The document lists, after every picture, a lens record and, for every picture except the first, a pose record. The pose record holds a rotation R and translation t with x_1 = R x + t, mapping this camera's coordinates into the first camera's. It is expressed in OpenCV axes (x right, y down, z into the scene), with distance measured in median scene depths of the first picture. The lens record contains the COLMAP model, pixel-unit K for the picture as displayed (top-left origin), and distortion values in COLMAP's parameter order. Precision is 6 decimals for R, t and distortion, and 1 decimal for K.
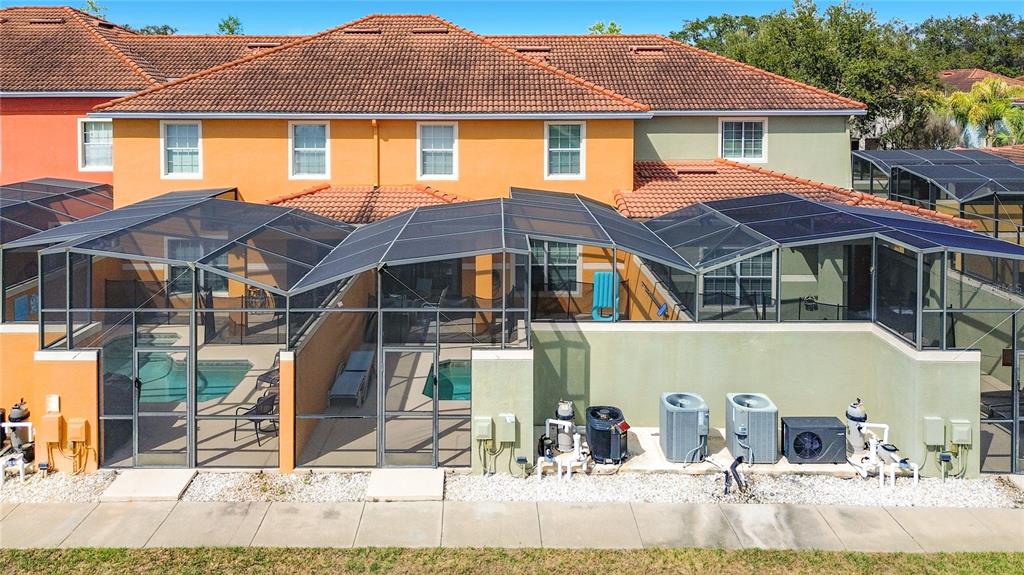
lens RADIAL K [[783.1, 0, 512.8], [0, 783.1, 116.9], [0, 0, 1]] dist [0.018797, -0.001874]
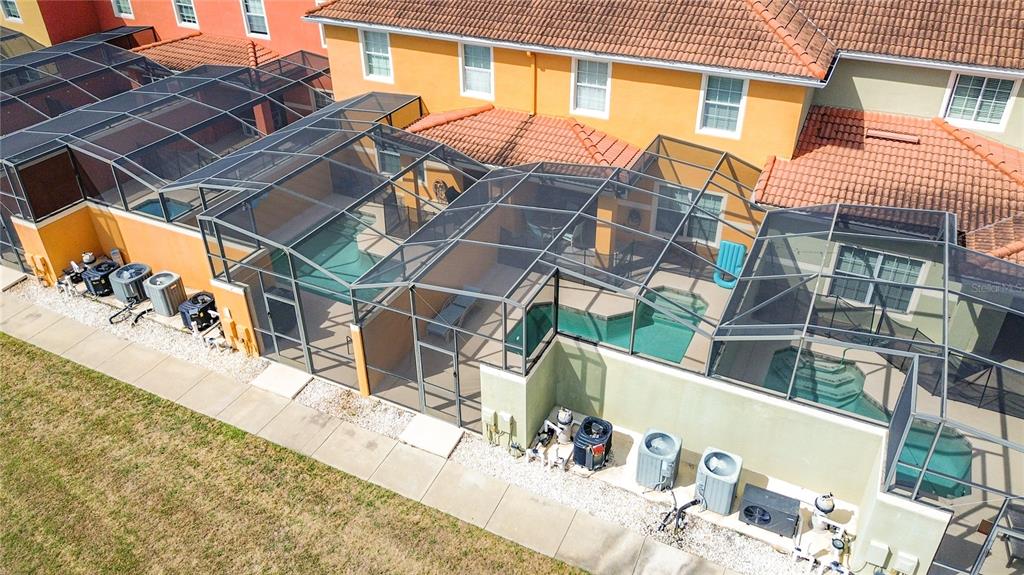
lens RADIAL K [[752.9, 0, 512.0], [0, 752.9, 287.5], [0, 0, 1]] dist [0.003540, -0.001089]
pose [[0.890128, 0.241206, -0.386642, 0.363307], [-0.001793, 0.850283, 0.526322, -0.361481], [0.455707, -0.467801, 0.757293, 0.187458]]
